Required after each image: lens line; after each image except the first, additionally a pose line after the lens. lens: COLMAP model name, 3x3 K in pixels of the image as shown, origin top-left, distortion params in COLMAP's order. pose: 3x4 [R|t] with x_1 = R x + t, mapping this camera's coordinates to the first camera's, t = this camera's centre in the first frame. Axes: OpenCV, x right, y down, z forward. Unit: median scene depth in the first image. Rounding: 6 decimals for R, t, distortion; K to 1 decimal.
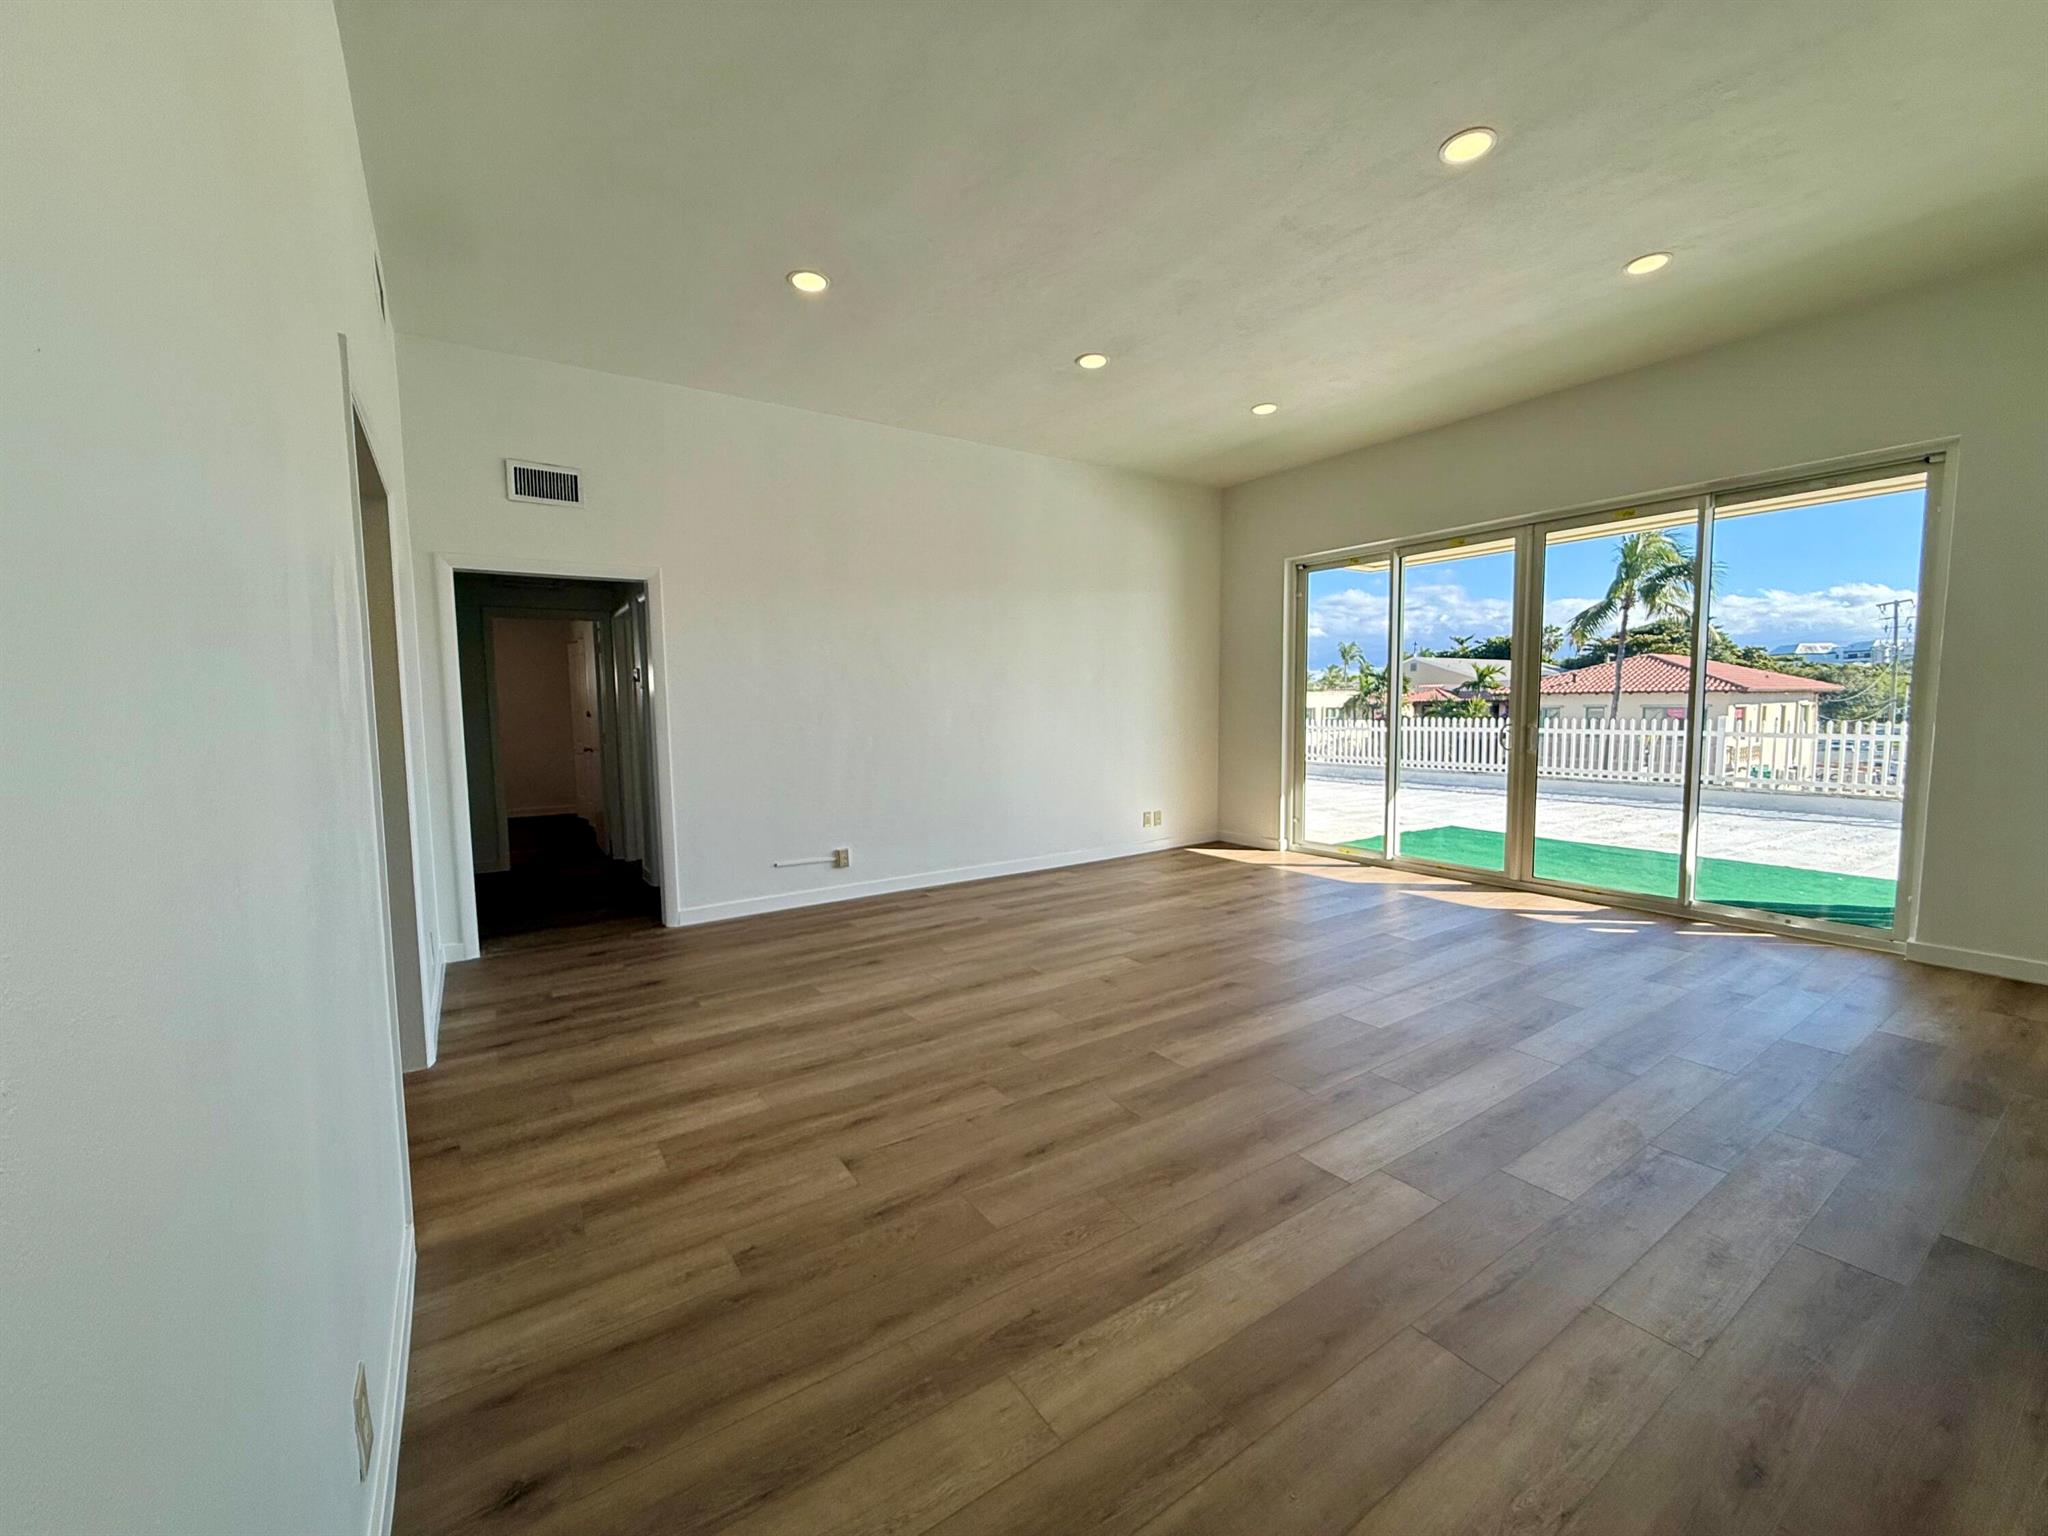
lens RADIAL K [[816.7, 0, 1021.3], [0, 816.7, 771.4], [0, 0, 1]] dist [-0.000331, 0.000176]
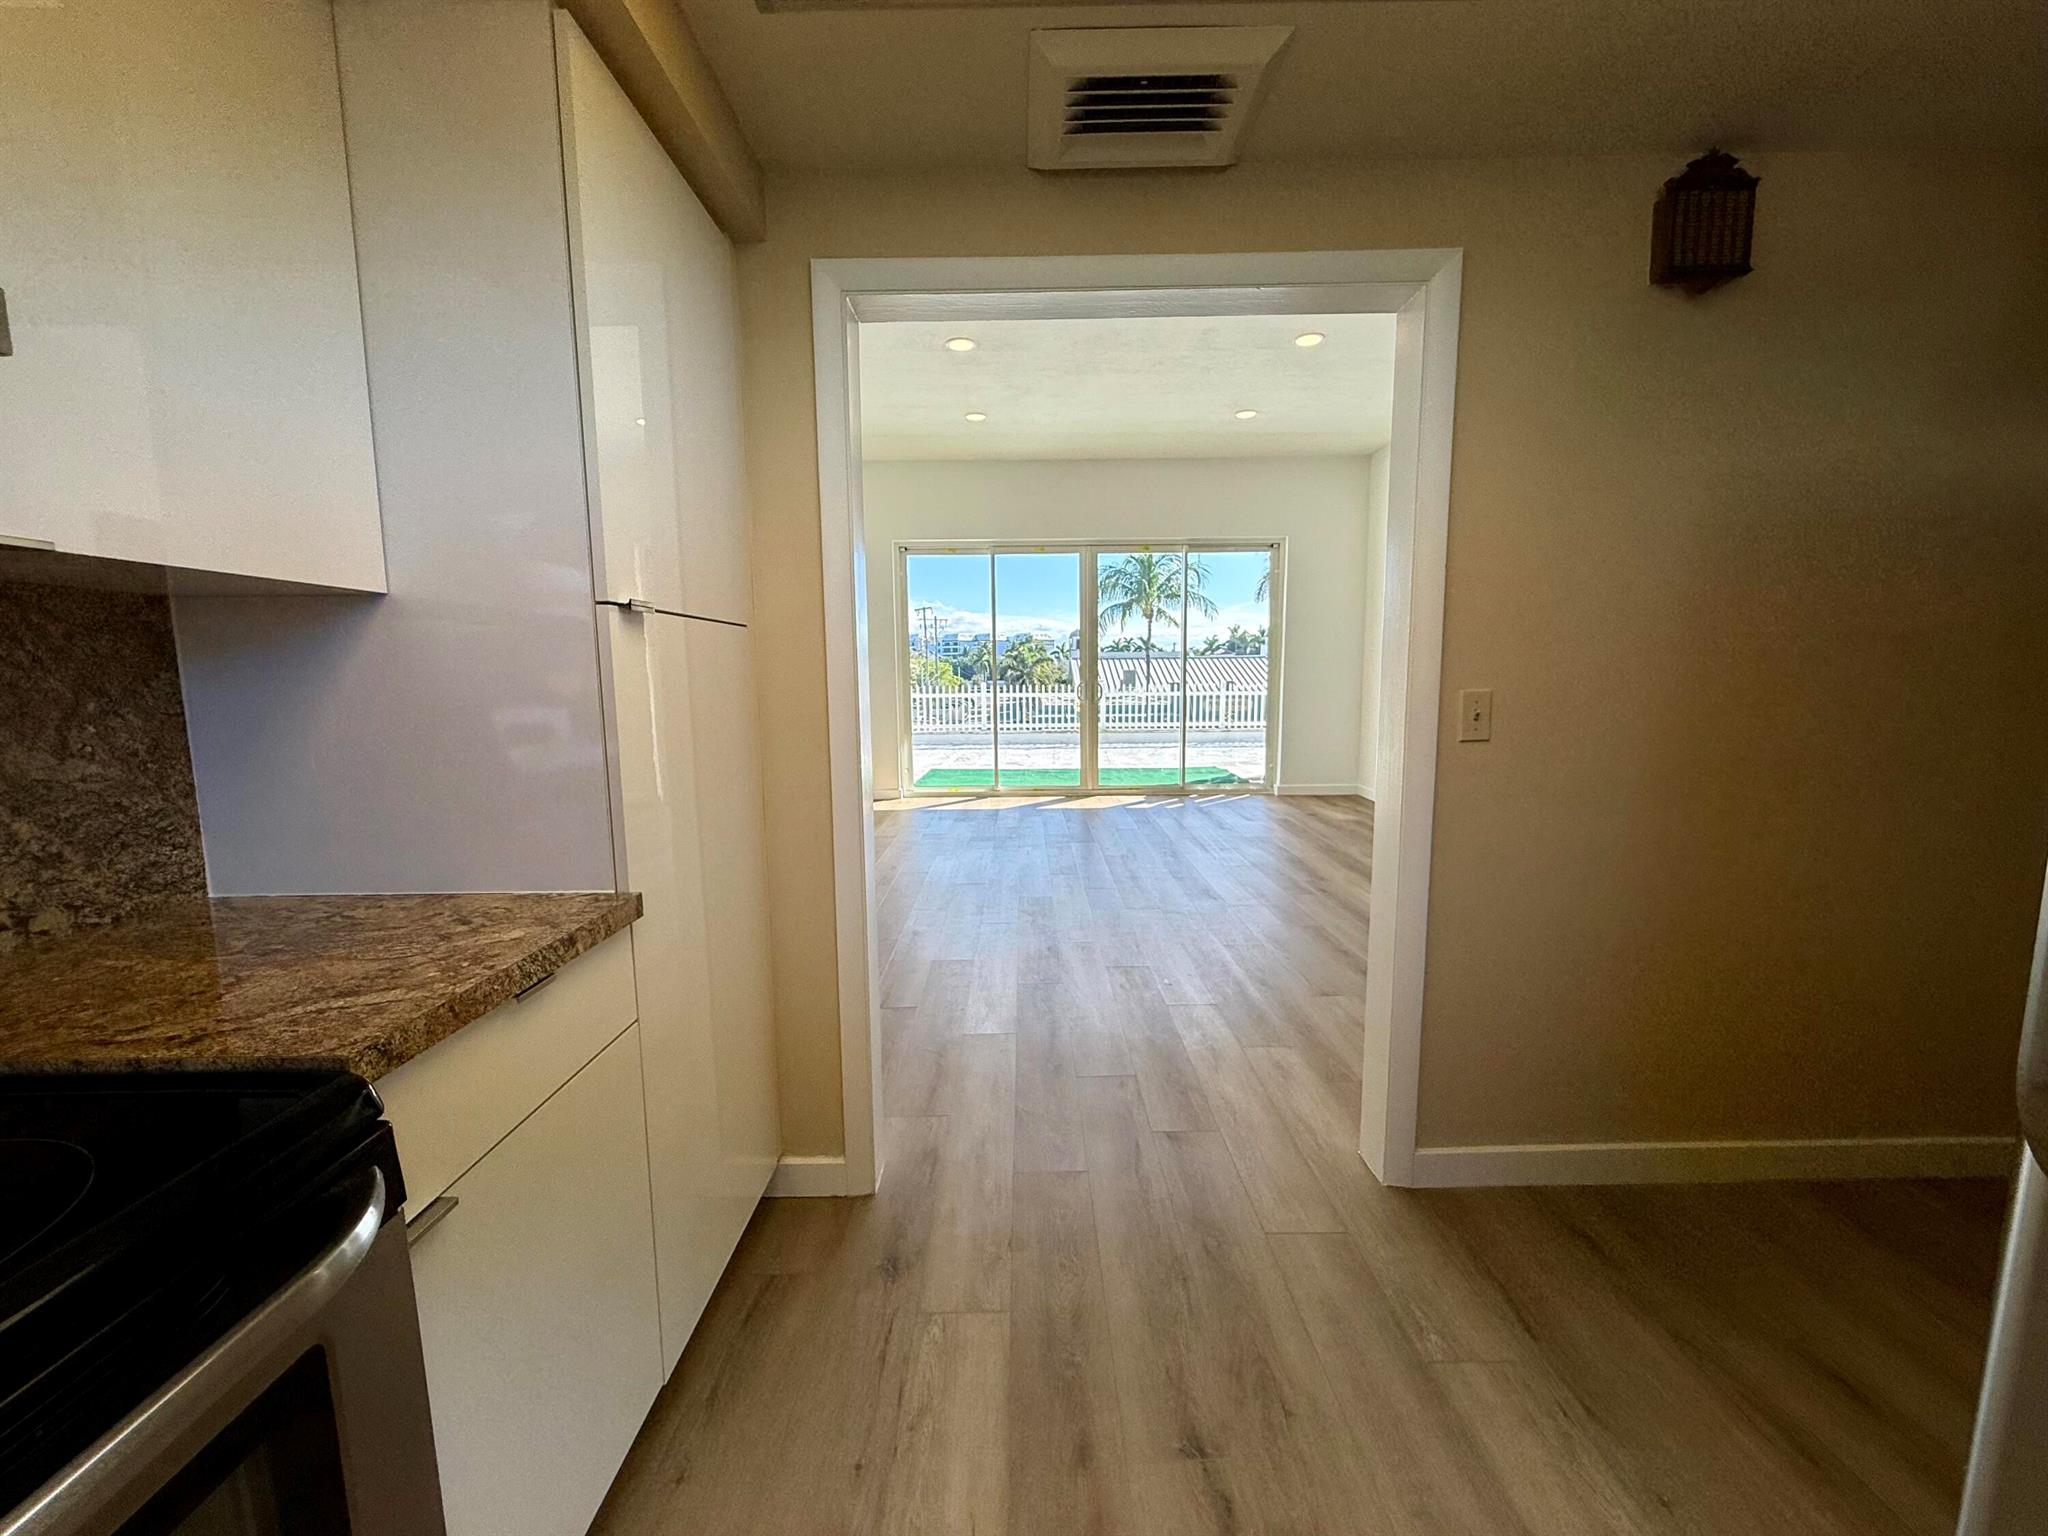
lens RADIAL K [[816.7, 0, 1021.3], [0, 816.7, 771.4], [0, 0, 1]] dist [-0.000331, 0.000176]
pose [[0.561119, -0.094984, 0.822267, -0.942795], [0.071827, 0.995234, 0.065949, -0.006361], [-0.824613, 0.022055, 0.565268, 0.389512]]
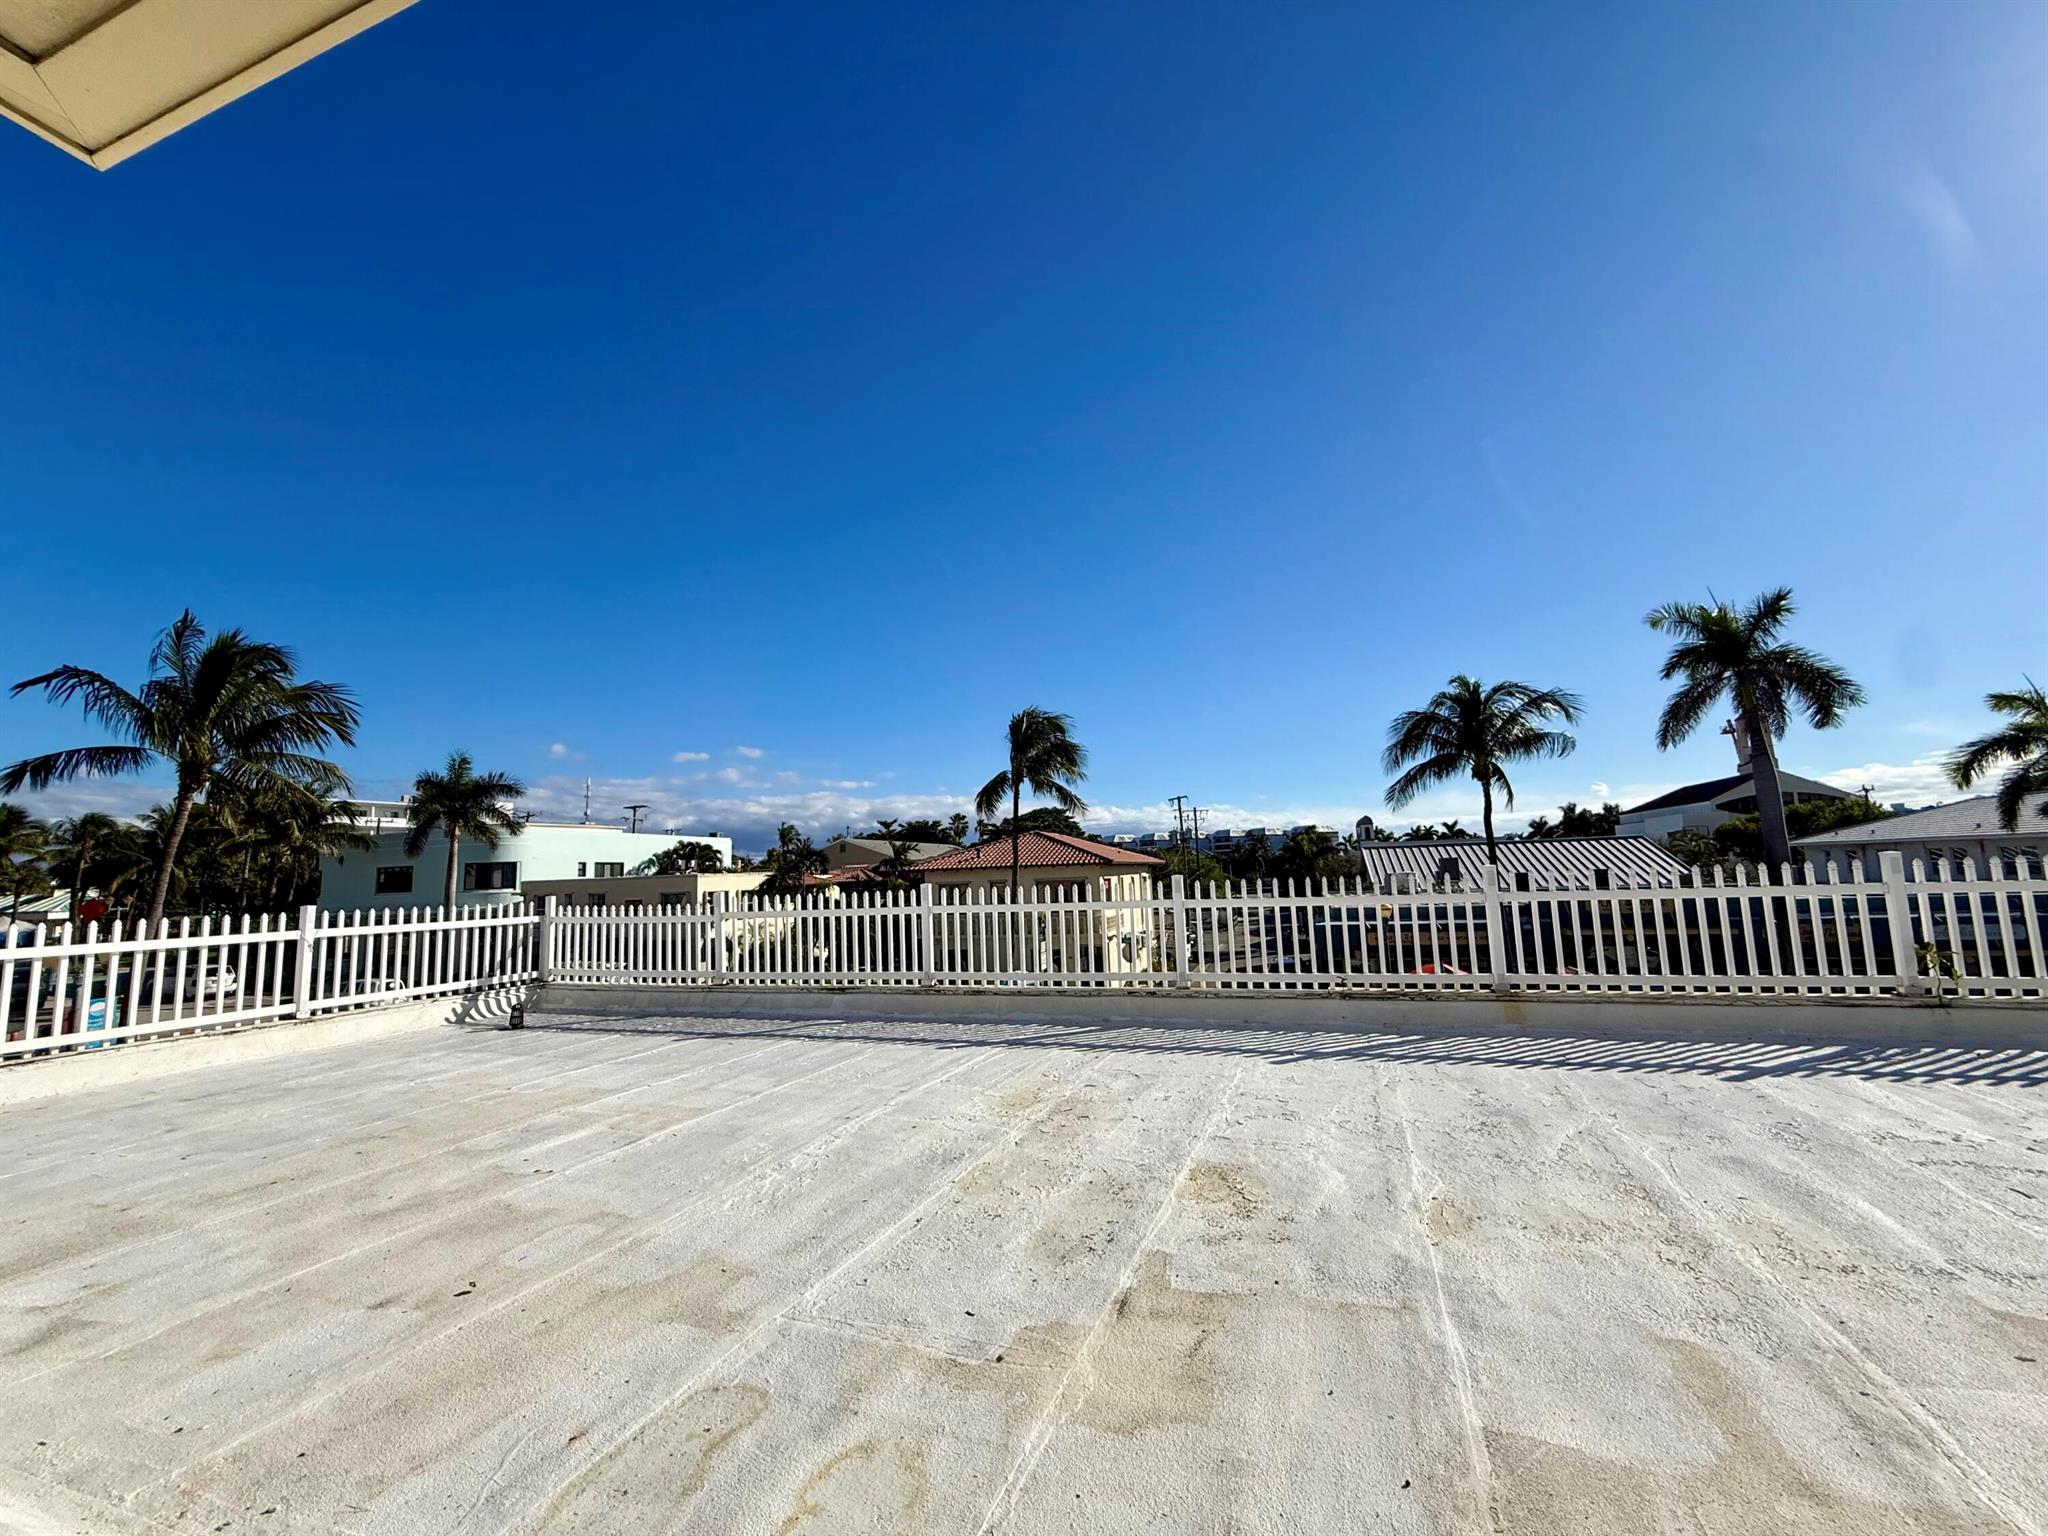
lens RADIAL K [[816.7, 0, 1021.3], [0, 816.7, 771.4], [0, 0, 1]] dist [-0.000331, 0.000176]
pose [[0.799067, 0.061030, 0.598136, 1.243393], [0.074983, 0.976953, -0.199853, -0.087530], [-0.596548, 0.204546, 0.776075, 1.748694]]
